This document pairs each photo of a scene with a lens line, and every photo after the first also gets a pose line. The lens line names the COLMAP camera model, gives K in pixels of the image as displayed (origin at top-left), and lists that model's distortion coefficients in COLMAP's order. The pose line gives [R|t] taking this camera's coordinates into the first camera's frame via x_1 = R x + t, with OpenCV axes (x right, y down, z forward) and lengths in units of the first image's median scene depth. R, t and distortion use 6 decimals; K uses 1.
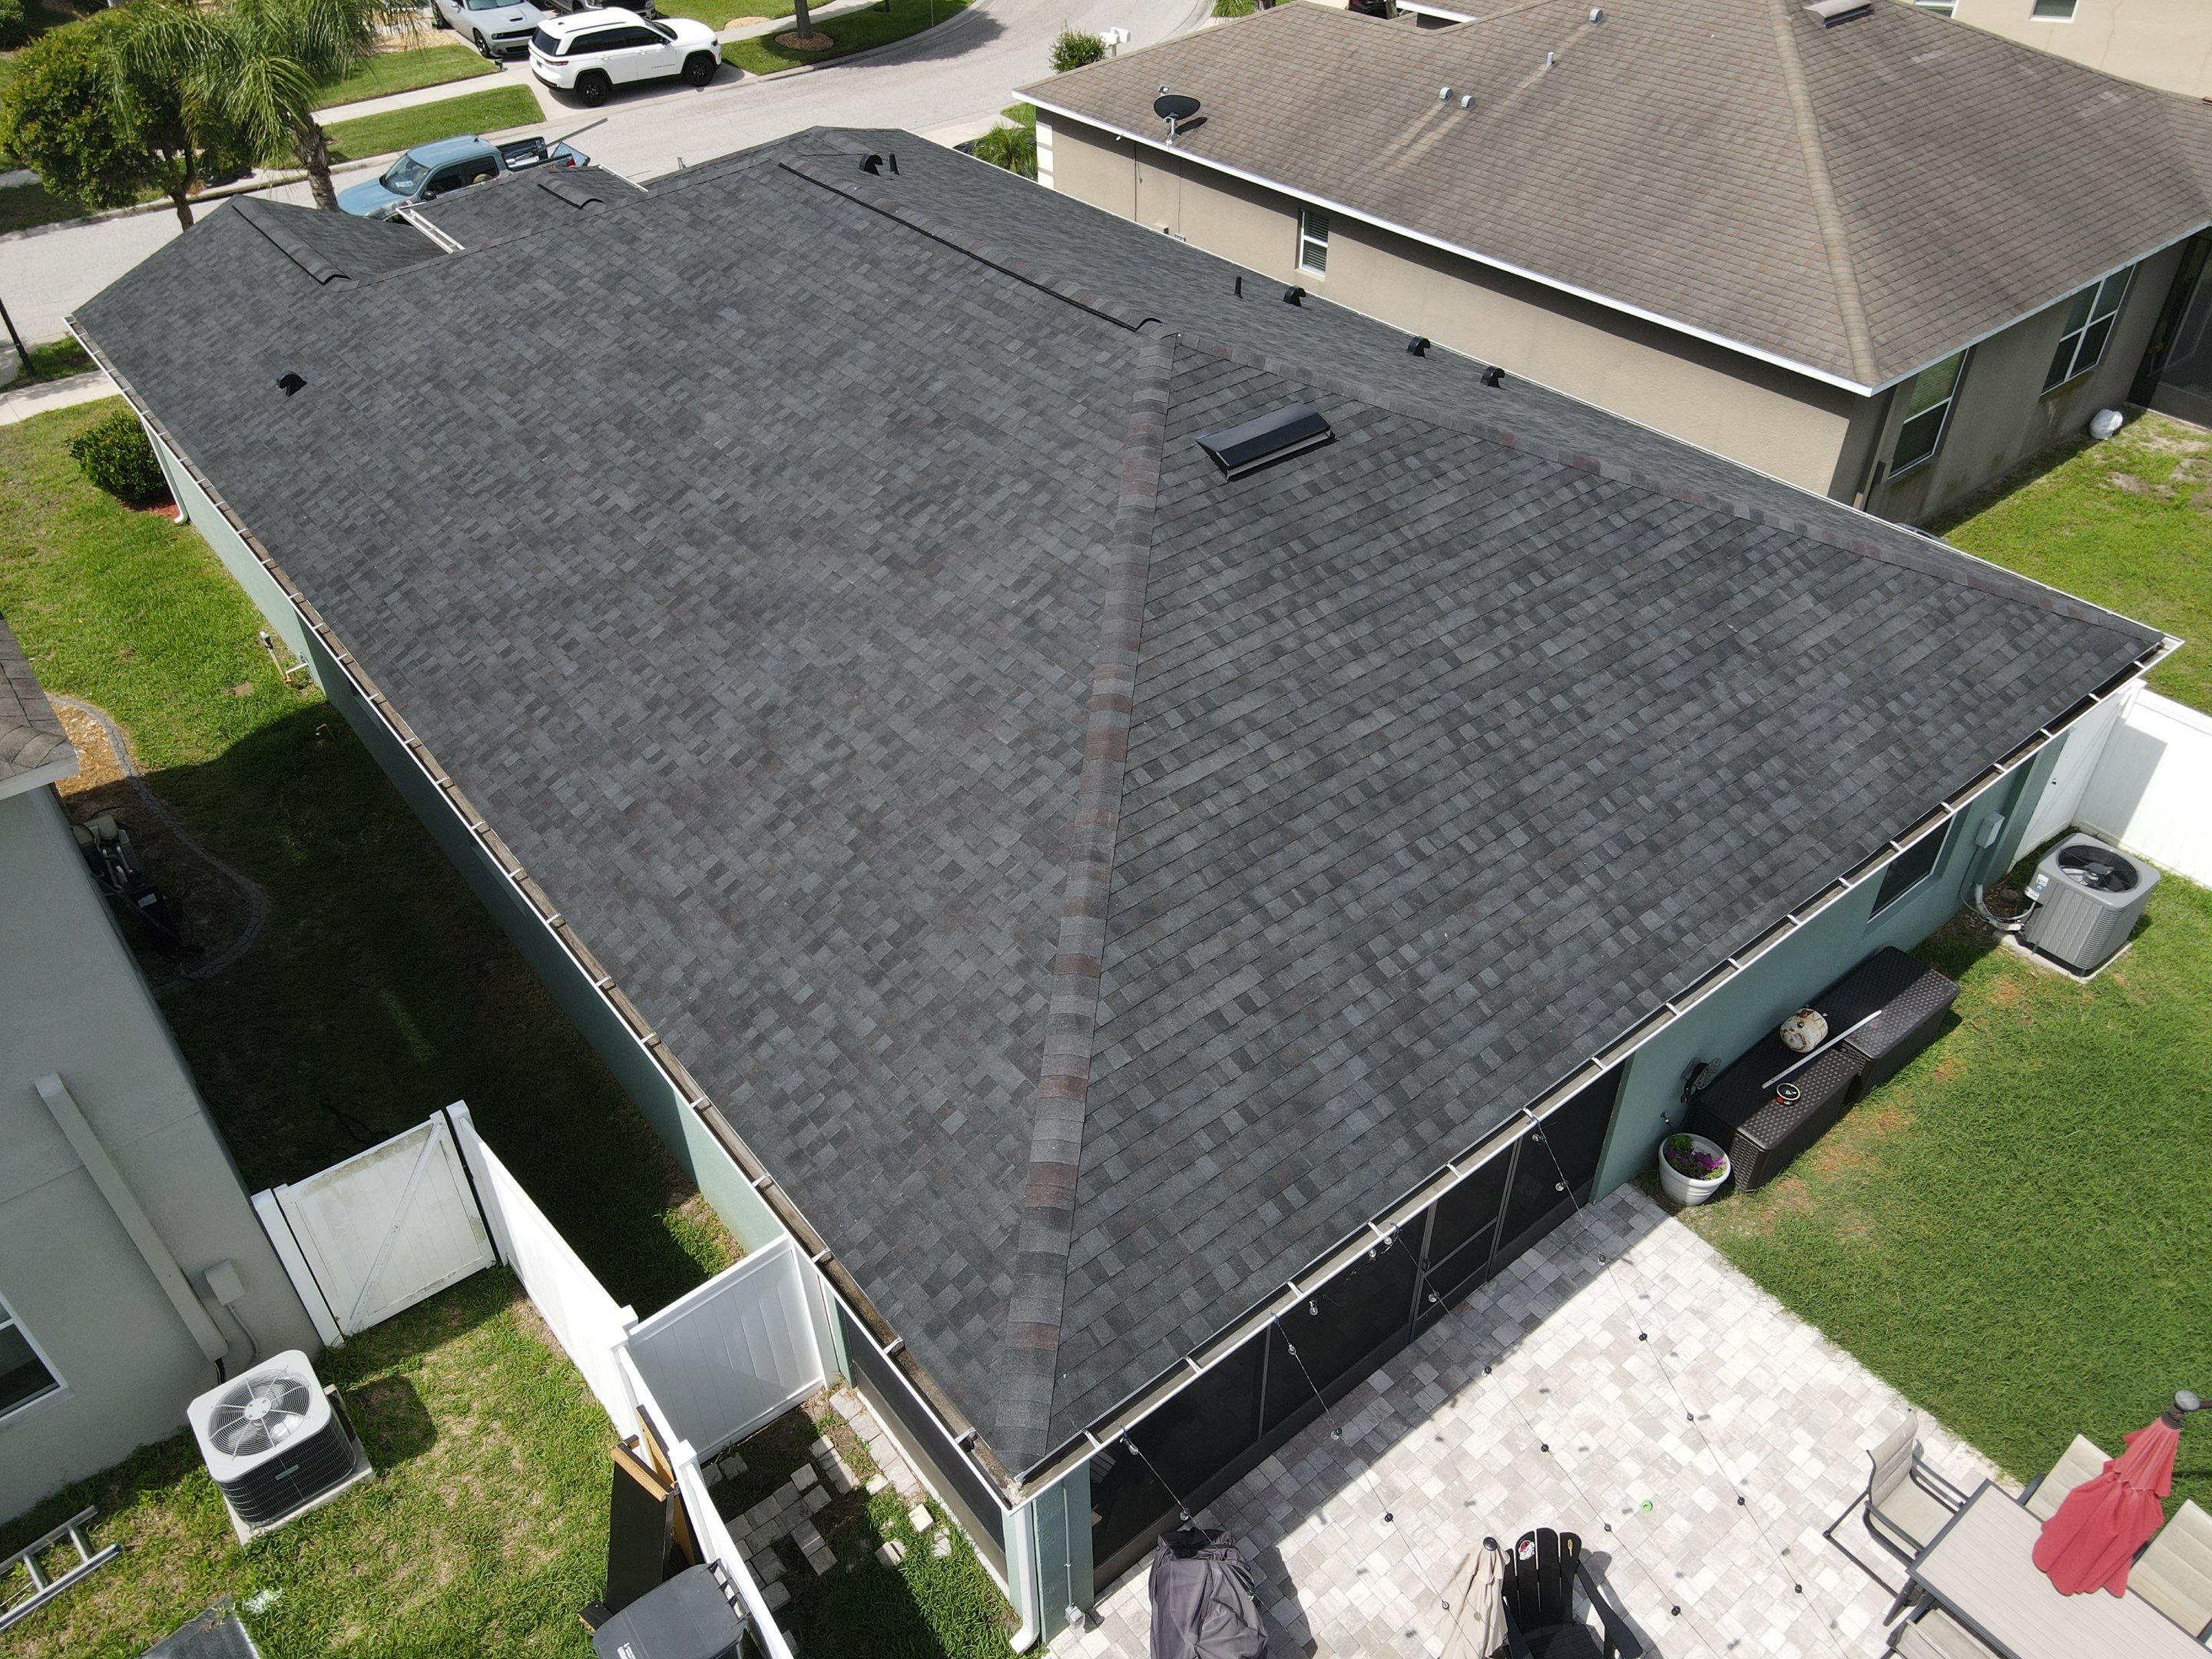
lens RADIAL K [[1619.6, 0, 1072.4], [0, 1619.6, 824.2], [0, 0, 1]] dist [-0.015700, 0.058442]
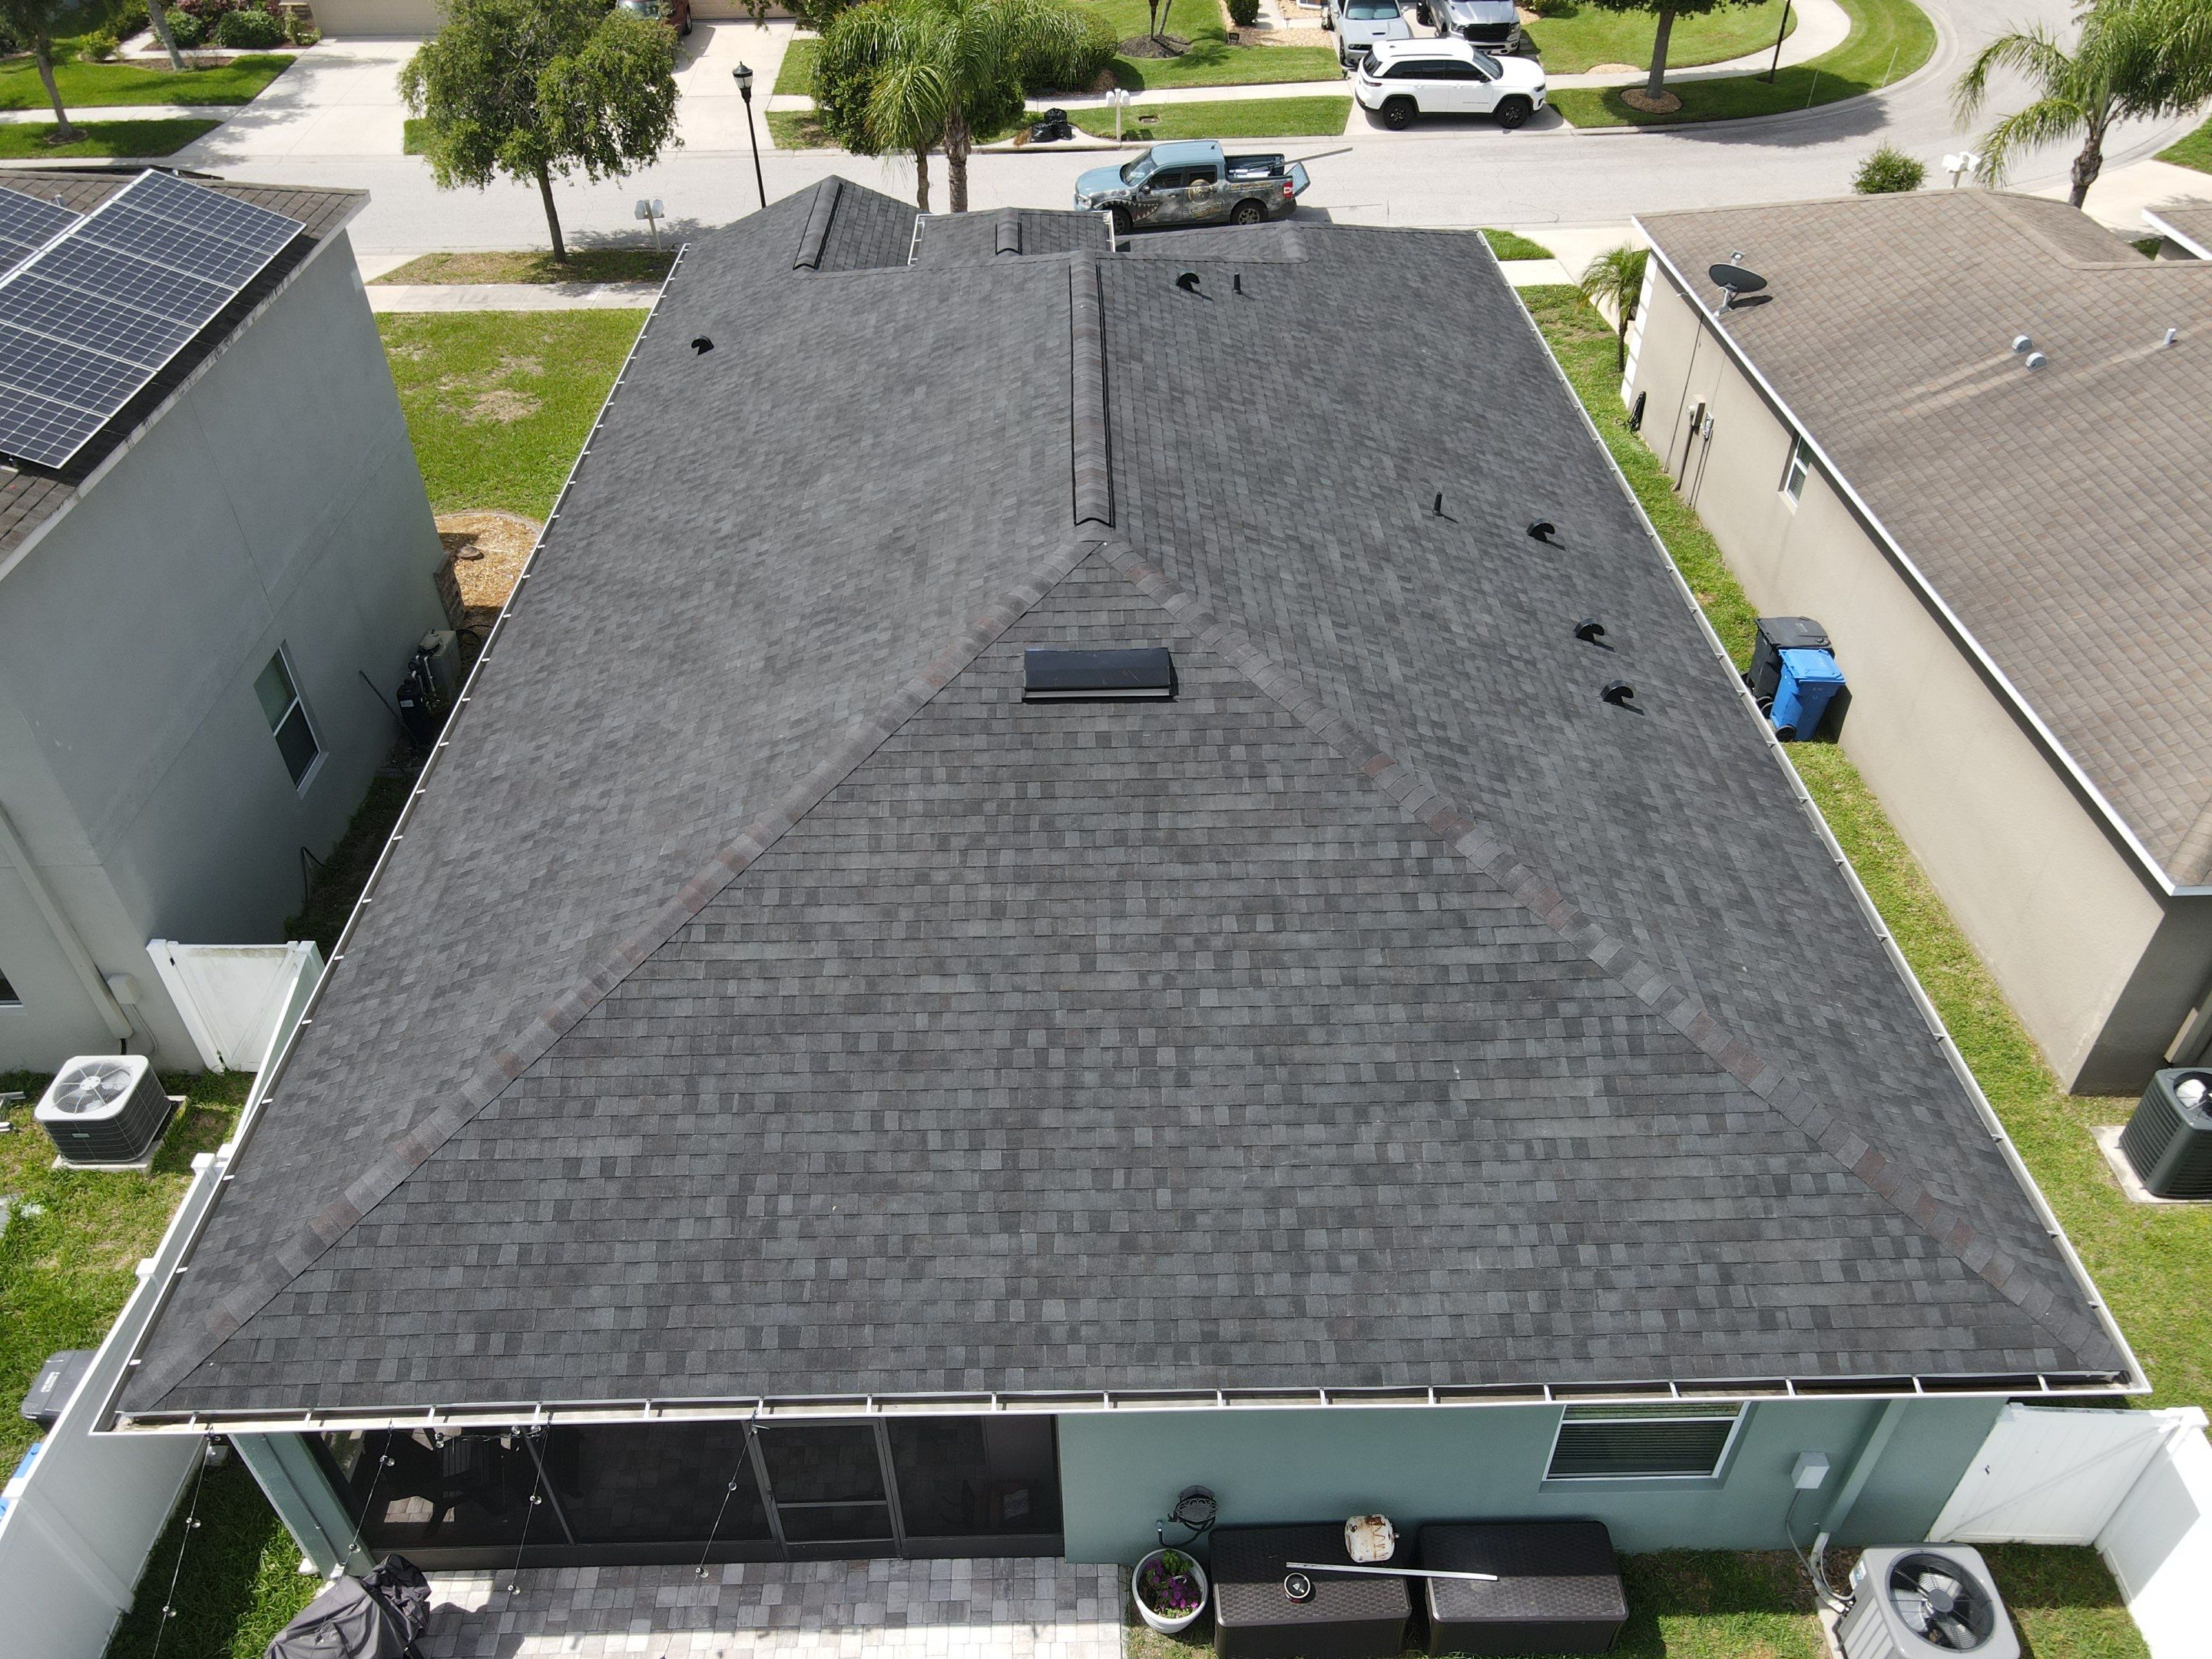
lens RADIAL K [[1617.9, 0, 1074.6], [0, 1617.9, 827.2], [0, 0, 1]] dist [-0.023834, 0.069330]
pose [[0.794668, 0.390468, -0.464799, 0.619278], [-0.381350, 0.916840, 0.118223, -0.275013], [0.472309, 0.083303, 0.877488, 0.161856]]
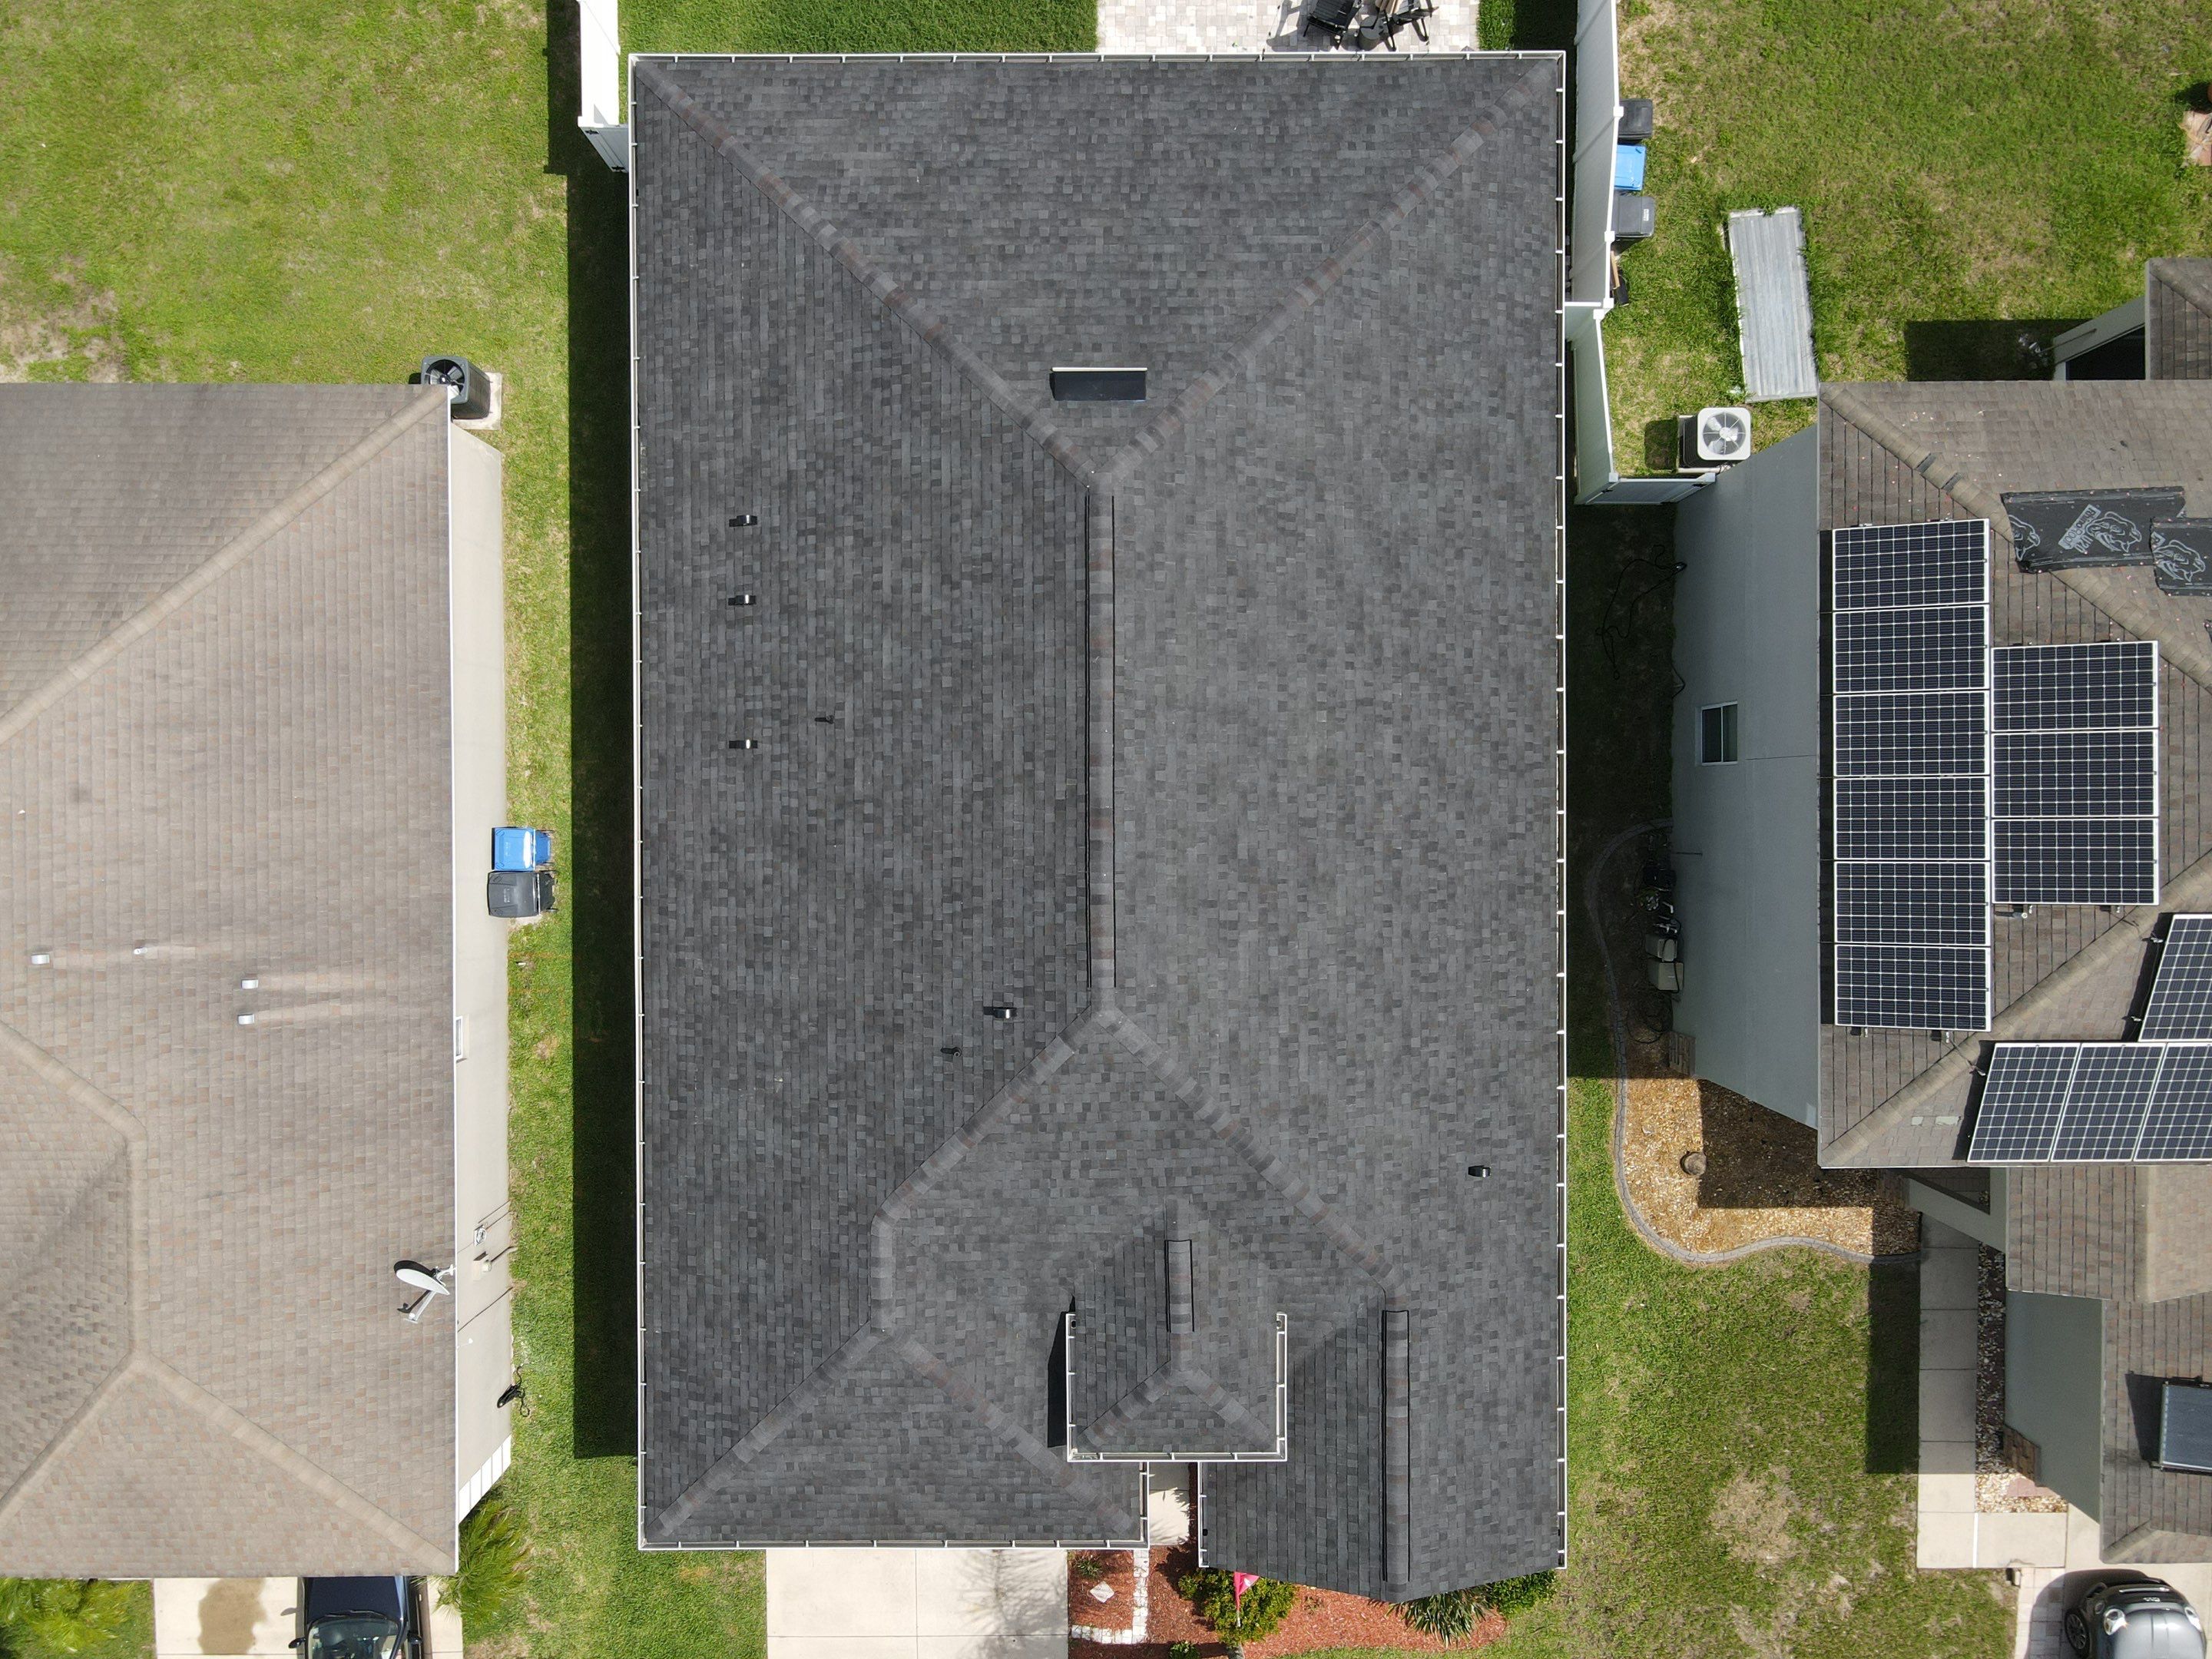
lens RADIAL K [[1610.2, 0, 1079.7], [0, 1610.2, 817.3], [0, 0, 1]] dist [0.007682, -0.014139]
pose [[-0.791215, -0.611180, 0.020948, -0.155865], [0.401651, -0.493525, 0.771433, -1.703646], [-0.461146, 0.618783, 0.635965, 0.303155]]
